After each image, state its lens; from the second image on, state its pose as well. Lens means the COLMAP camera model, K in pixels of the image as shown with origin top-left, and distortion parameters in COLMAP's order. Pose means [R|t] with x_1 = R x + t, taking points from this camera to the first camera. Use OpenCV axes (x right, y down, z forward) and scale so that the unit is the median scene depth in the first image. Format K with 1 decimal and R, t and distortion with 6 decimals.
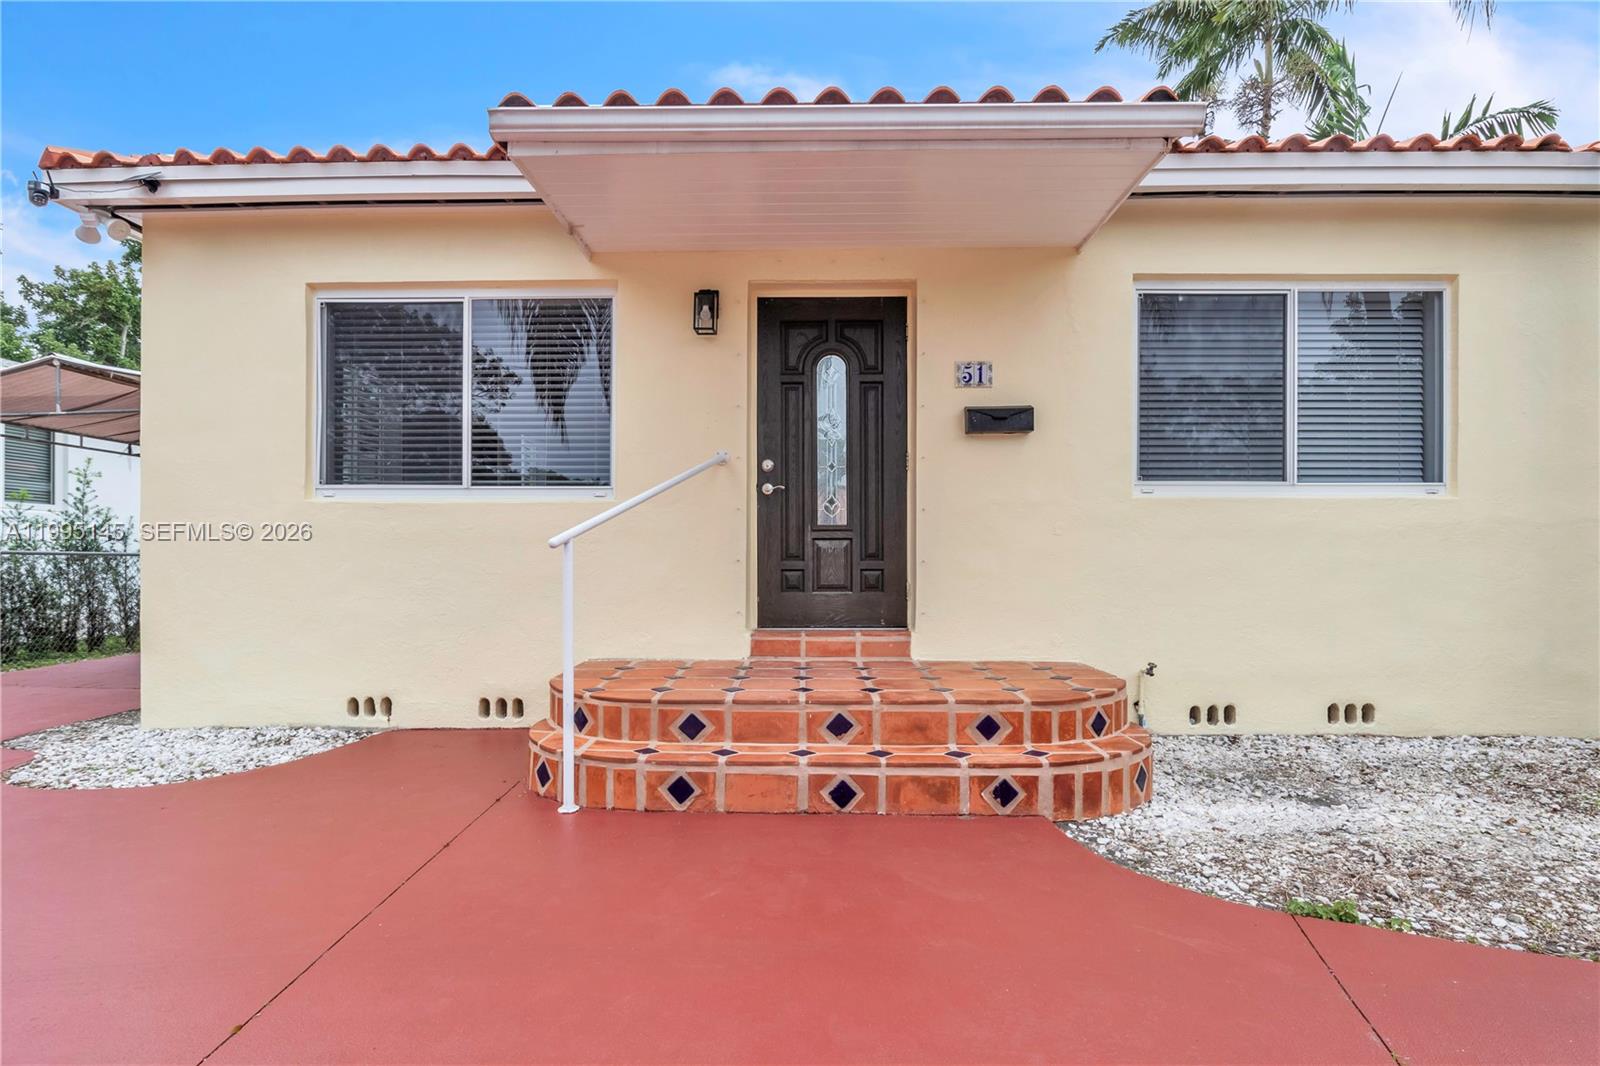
lens RADIAL K [[811.5, 0, 795.7], [0, 811.5, 539.0], [0, 0, 1]] dist [0.001486, 0.002896]
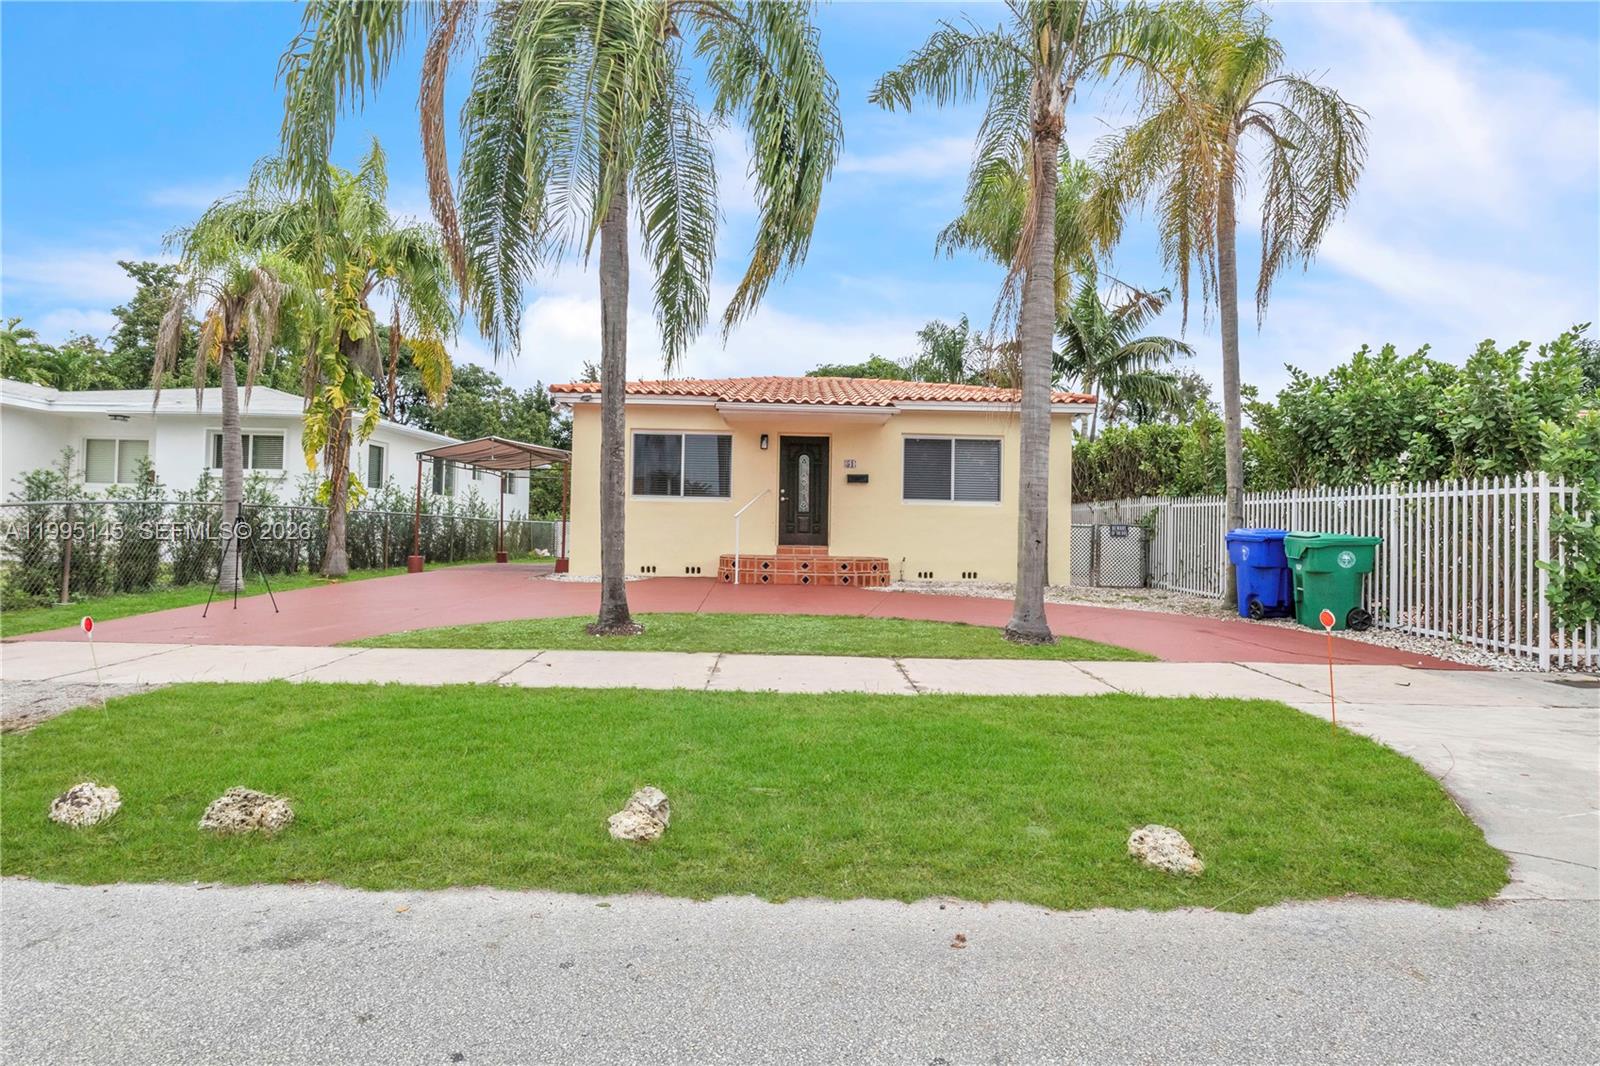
lens RADIAL K [[811.5, 0, 799.8], [0, 811.5, 523.8], [0, 0, 1]] dist [0.001486, 0.002896]
pose [[0.998878, 0.016139, 0.044522, -0.107344], [-0.016745, 0.999772, 0.013268, -0.011414], [-0.044298, -0.013998, 0.998920, -2.096379]]
